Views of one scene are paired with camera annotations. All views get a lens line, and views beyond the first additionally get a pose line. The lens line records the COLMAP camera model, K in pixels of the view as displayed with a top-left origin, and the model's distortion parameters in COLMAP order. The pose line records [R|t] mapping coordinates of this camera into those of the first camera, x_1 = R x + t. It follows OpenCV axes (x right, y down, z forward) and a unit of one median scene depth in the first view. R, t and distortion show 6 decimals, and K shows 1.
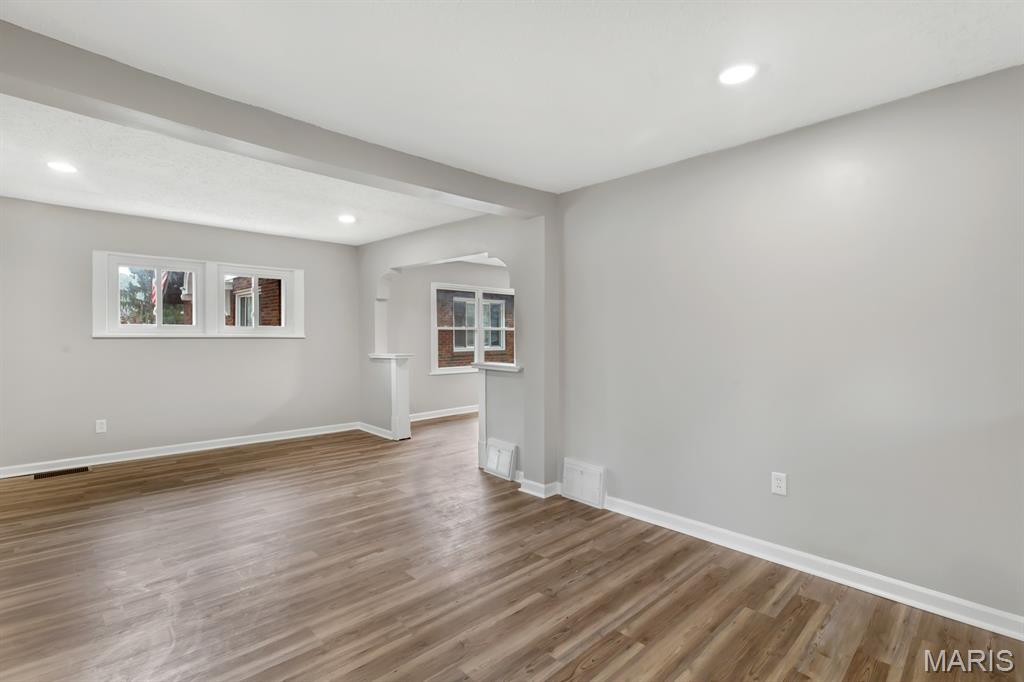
lens RADIAL K [[465.4, 0, 518.8], [0, 465.4, 338.6], [0, 0, 1]] dist [0.000561, -0.000156]
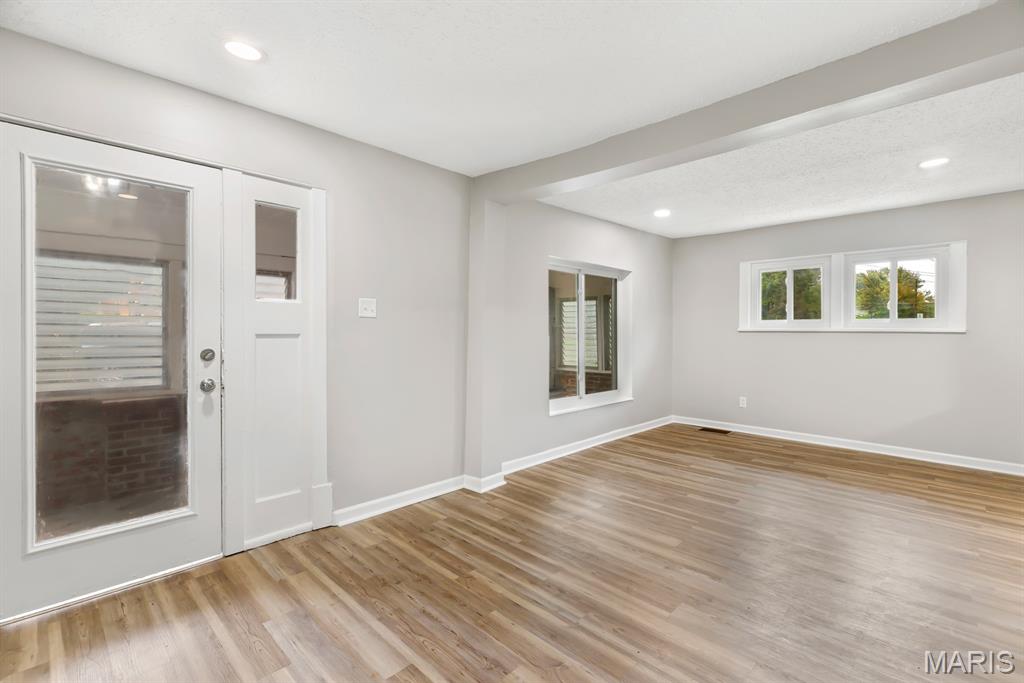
lens RADIAL K [[460.0, 0, 526.4], [0, 460.0, 339.1], [0, 0, 1]] dist [0.003627, 0.000314]
pose [[0.044452, 0.015996, -0.998883, 0.333723], [-0.007816, 0.999847, 0.015664, 0.003709], [0.998981, 0.007111, 0.044570, 0.390309]]
